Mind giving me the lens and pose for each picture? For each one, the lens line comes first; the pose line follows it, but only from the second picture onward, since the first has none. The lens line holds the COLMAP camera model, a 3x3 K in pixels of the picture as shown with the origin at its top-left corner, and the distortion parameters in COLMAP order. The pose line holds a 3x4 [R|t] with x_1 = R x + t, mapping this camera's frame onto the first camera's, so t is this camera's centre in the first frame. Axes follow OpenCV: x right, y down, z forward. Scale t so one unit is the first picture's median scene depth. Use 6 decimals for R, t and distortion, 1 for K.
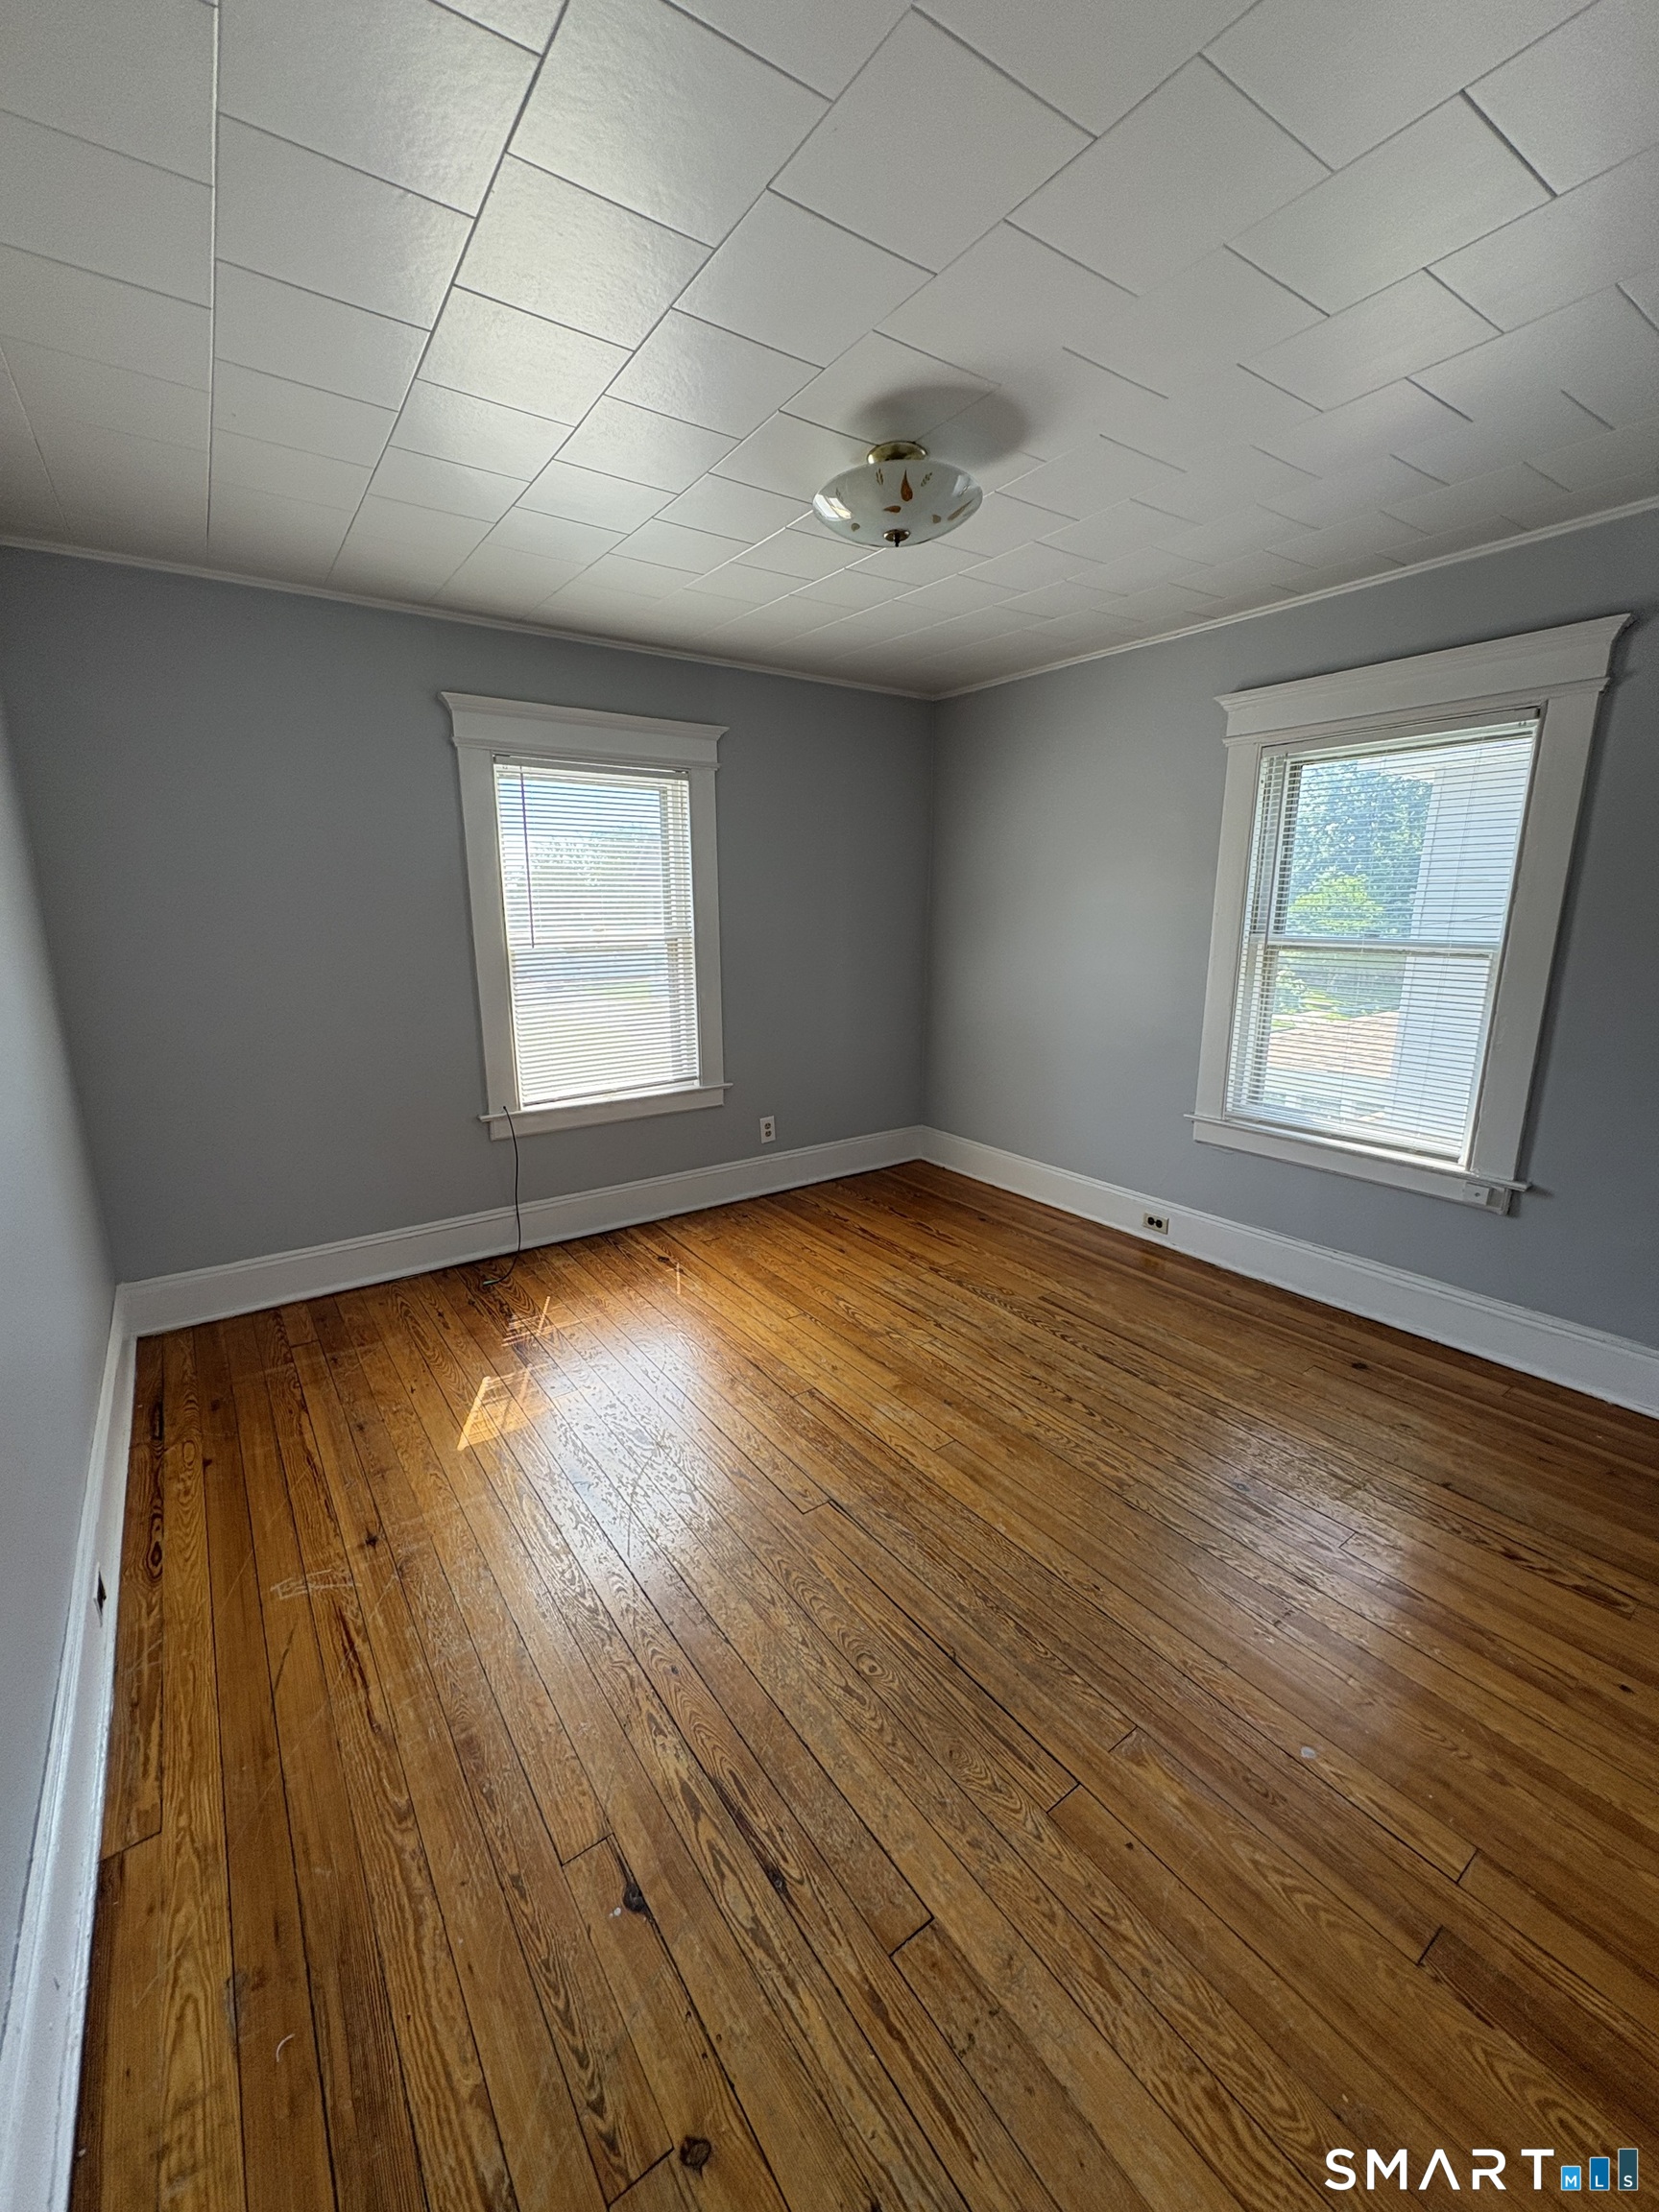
lens RADIAL K [[884.9, 0, 829.5], [0, 884.9, 1106.0], [0, 0, 1]] dist [0.002776, -0.000009]
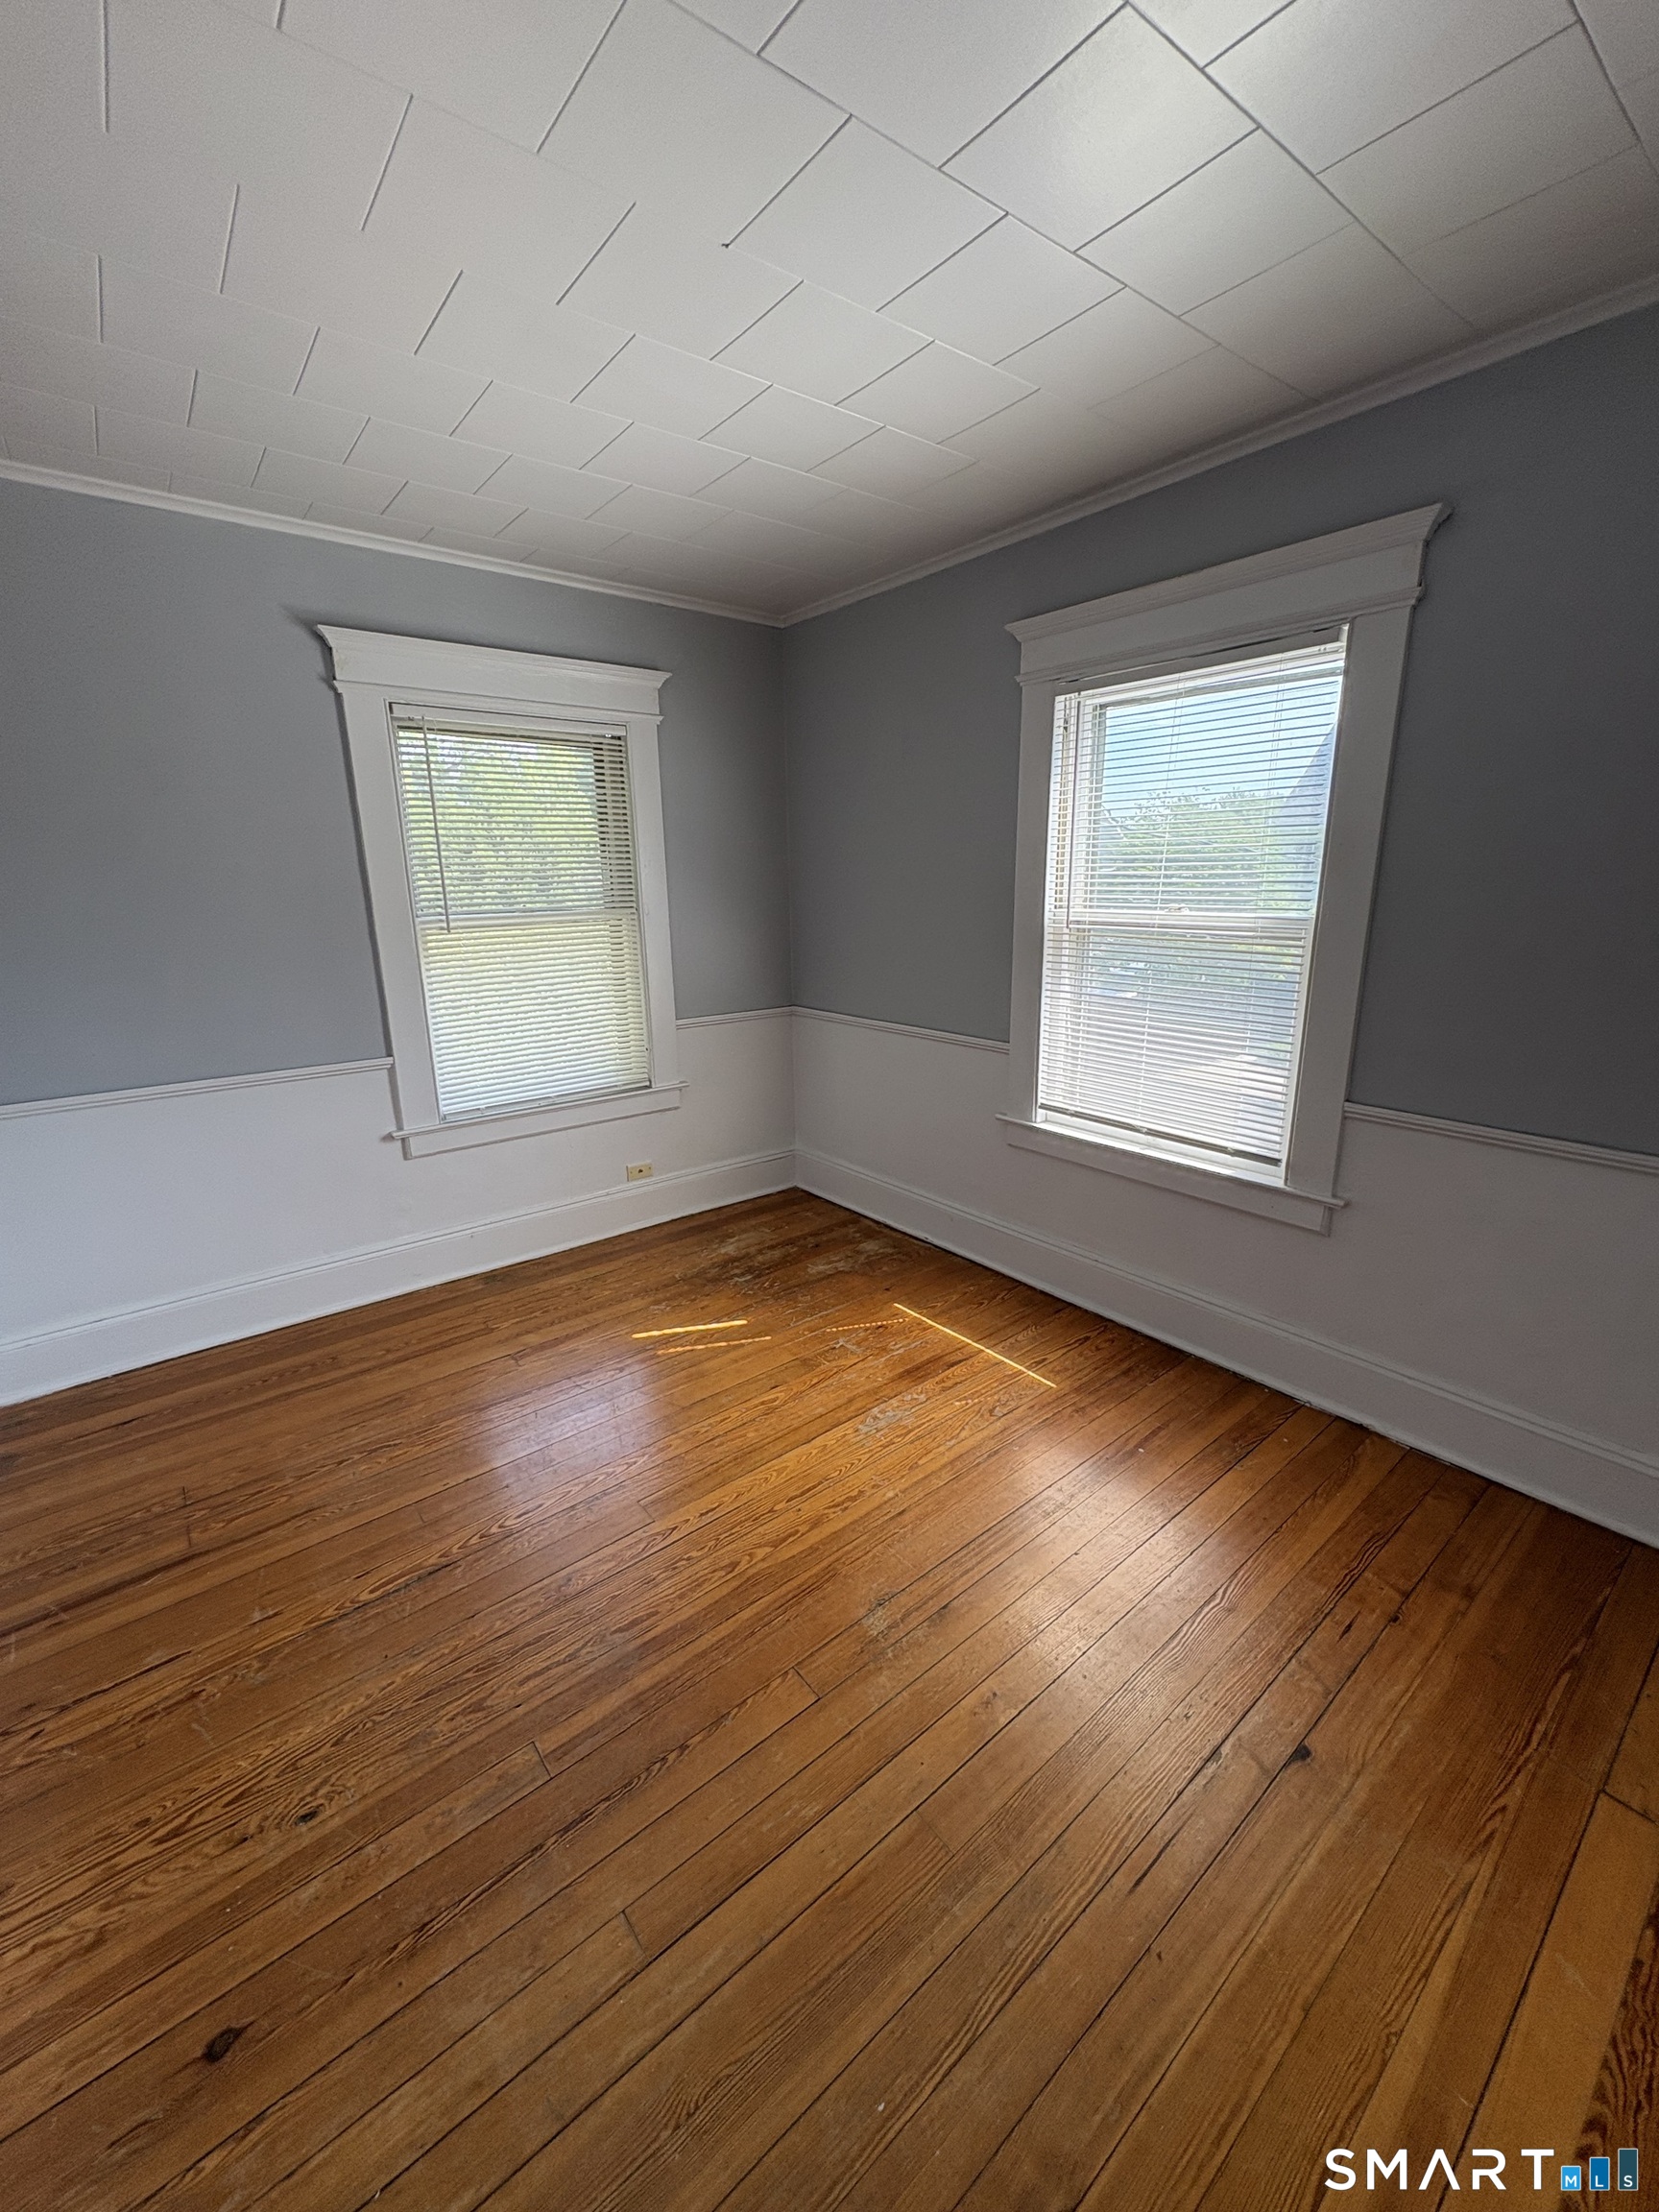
lens RADIAL K [[884.9, 0, 829.5], [0, 884.9, 1106.0], [0, 0, 1]] dist [0.002776, -0.000009]
pose [[0.053546, 0.264351, -0.962939, 0.447363], [-0.204807, 0.946729, 0.248512, -0.177624], [0.977337, 0.183910, 0.104834, 0.727765]]
